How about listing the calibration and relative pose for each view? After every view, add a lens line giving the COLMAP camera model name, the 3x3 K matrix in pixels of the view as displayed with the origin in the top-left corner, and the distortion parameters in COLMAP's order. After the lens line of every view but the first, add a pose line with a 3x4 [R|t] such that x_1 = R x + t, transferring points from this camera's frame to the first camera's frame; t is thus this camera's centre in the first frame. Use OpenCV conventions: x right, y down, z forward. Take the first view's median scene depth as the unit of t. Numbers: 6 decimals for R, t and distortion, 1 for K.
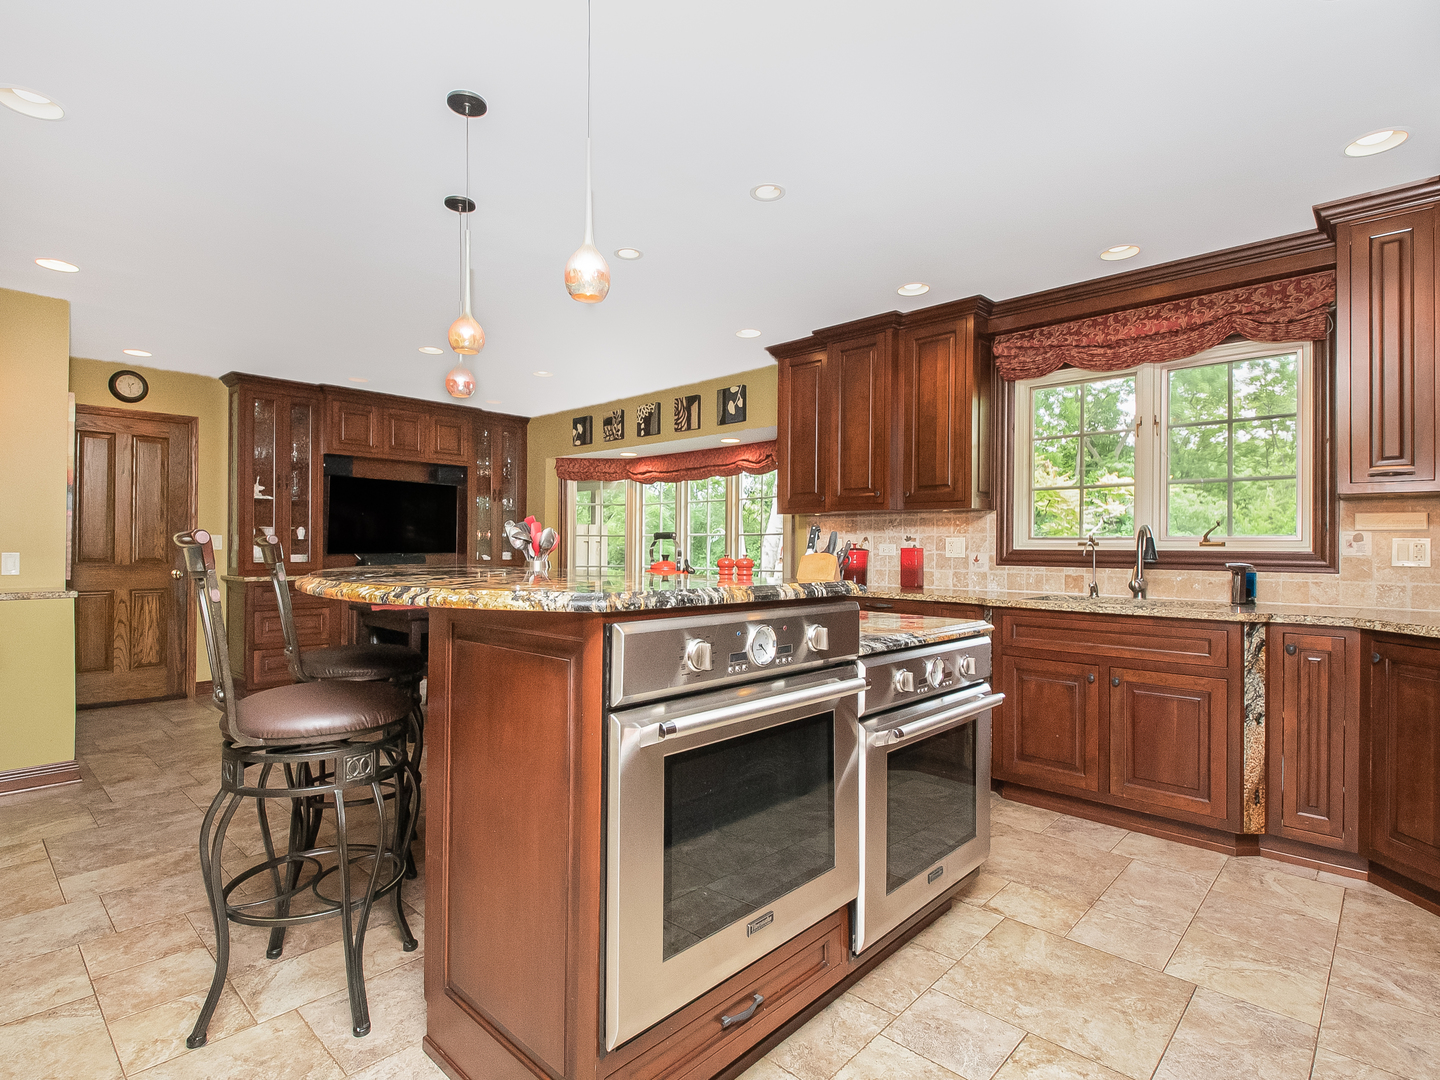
lens RADIAL K [[715.9, 0, 719.8], [0, 715.9, 541.8], [0, 0, 1]] dist [0.010900, -0.001613]
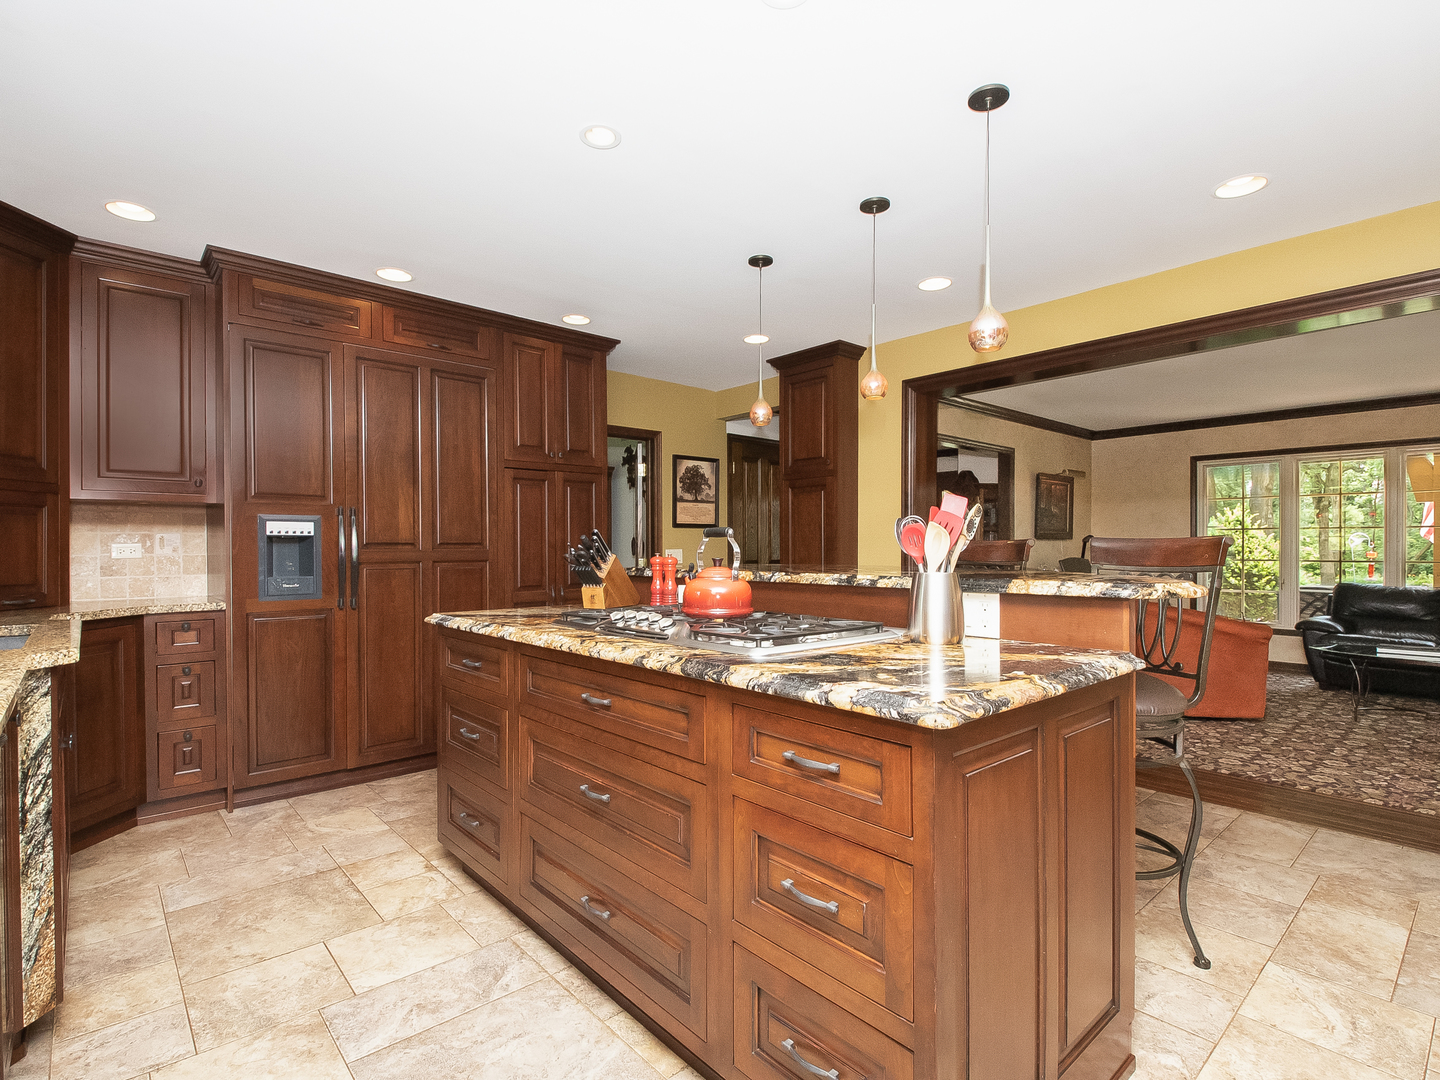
lens RADIAL K [[715.9, 0, 722.0], [0, 715.9, 546.2], [0, 0, 1]] dist [0.010900, -0.001613]
pose [[-0.995123, -0.007050, 0.098386, -0.103563], [-0.007144, 0.999974, -0.000598, 0.000182], [-0.098380, -0.001298, -0.995148, 1.130279]]
